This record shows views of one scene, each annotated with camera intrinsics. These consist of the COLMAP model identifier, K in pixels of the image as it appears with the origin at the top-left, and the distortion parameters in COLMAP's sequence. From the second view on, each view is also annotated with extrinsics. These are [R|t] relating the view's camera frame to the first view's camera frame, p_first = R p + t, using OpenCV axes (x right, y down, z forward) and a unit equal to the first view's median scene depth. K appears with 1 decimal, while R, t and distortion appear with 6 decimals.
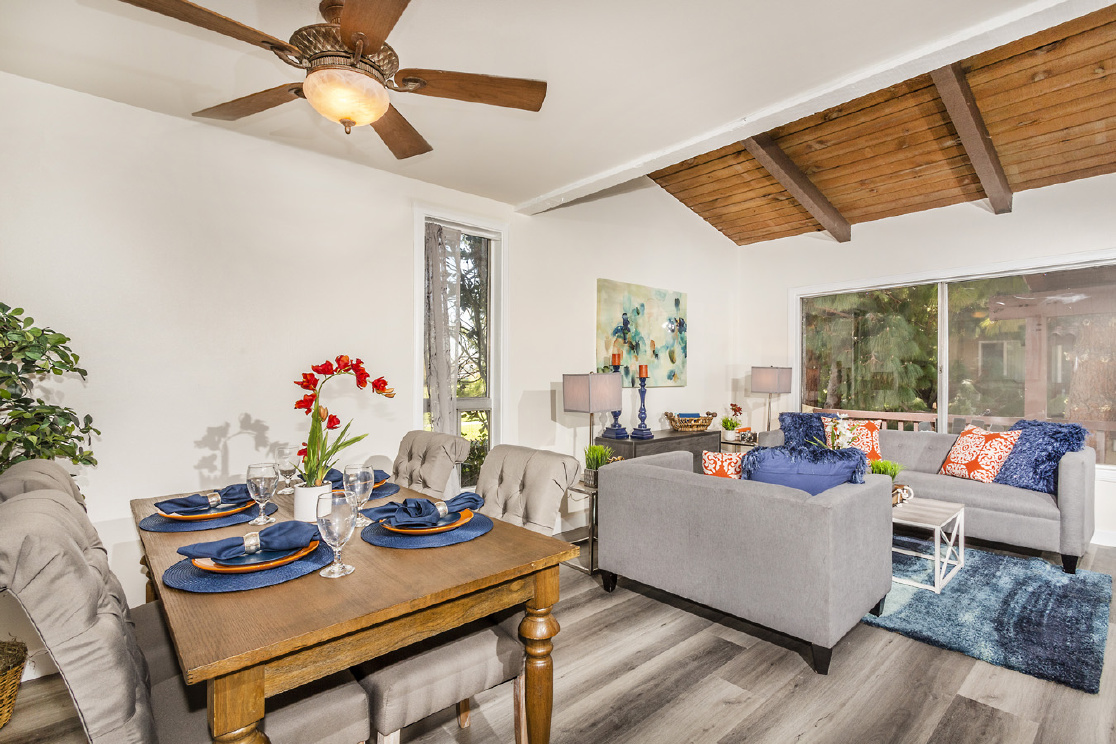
lens RADIAL K [[536.2, 0, 554.2], [0, 536.2, 371.9], [0, 0, 1]] dist [0.004183, 0.000913]
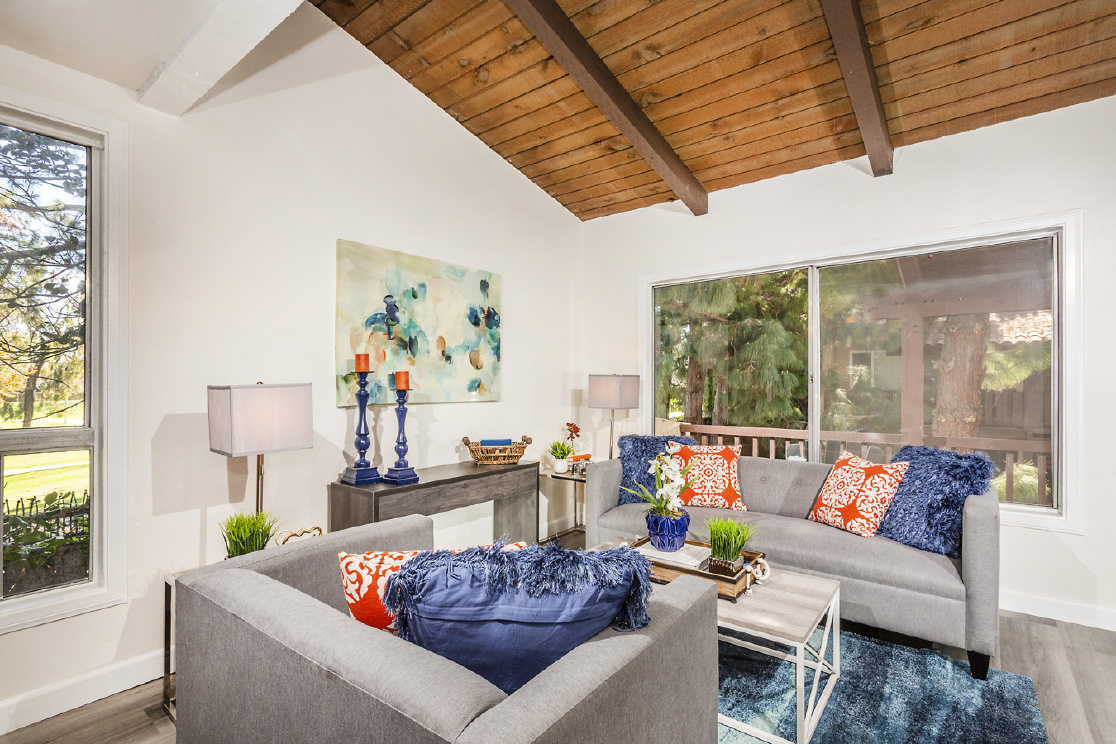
lens RADIAL K [[536.2, 0, 560.4], [0, 536.2, 378.0], [0, 0, 1]] dist [0.004183, 0.000913]
pose [[0.984682, 0.000444, 0.174361, 0.237562], [0.000558, 0.999984, -0.005701, -0.000704], [-0.174360, 0.005711, 0.984665, 0.313796]]
